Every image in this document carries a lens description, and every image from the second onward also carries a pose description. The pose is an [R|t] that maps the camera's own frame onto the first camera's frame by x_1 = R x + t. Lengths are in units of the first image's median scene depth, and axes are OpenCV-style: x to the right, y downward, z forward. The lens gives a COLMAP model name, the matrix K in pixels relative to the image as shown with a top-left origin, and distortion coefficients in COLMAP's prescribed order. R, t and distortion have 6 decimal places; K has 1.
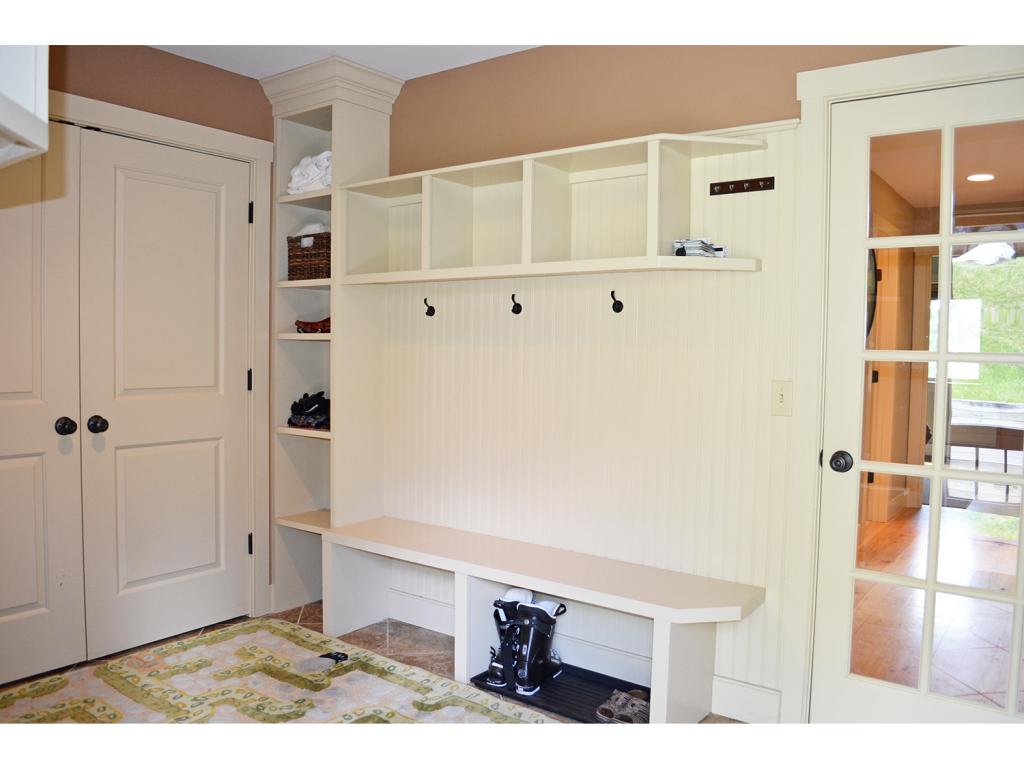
lens RADIAL K [[814.9, 0, 511.7], [0, 814.9, 382.9], [0, 0, 1]] dist [-0.077548, 0.009581]
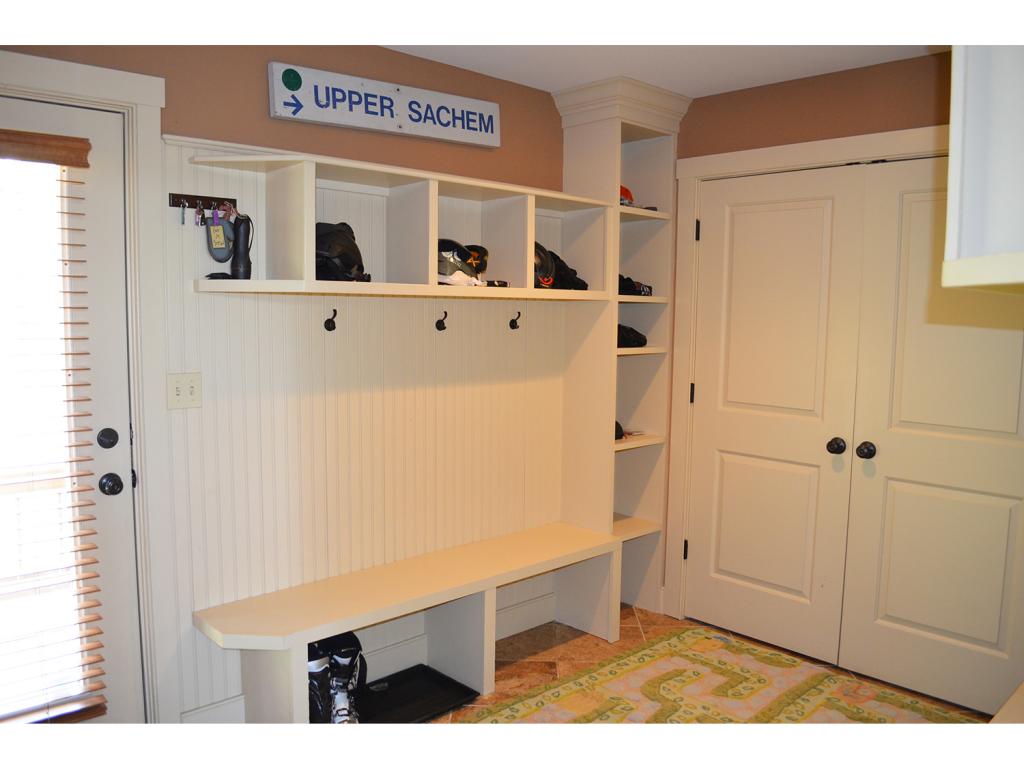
lens RADIAL K [[814.9, 0, 512.2], [0, 814.9, 385.5], [0, 0, 1]] dist [-0.077548, 0.009581]
pose [[-0.173725, 0.077174, -0.981766, 0.582457], [-0.067342, 0.993660, 0.090025, -0.095545], [0.982489, 0.081754, -0.167427, 0.731366]]
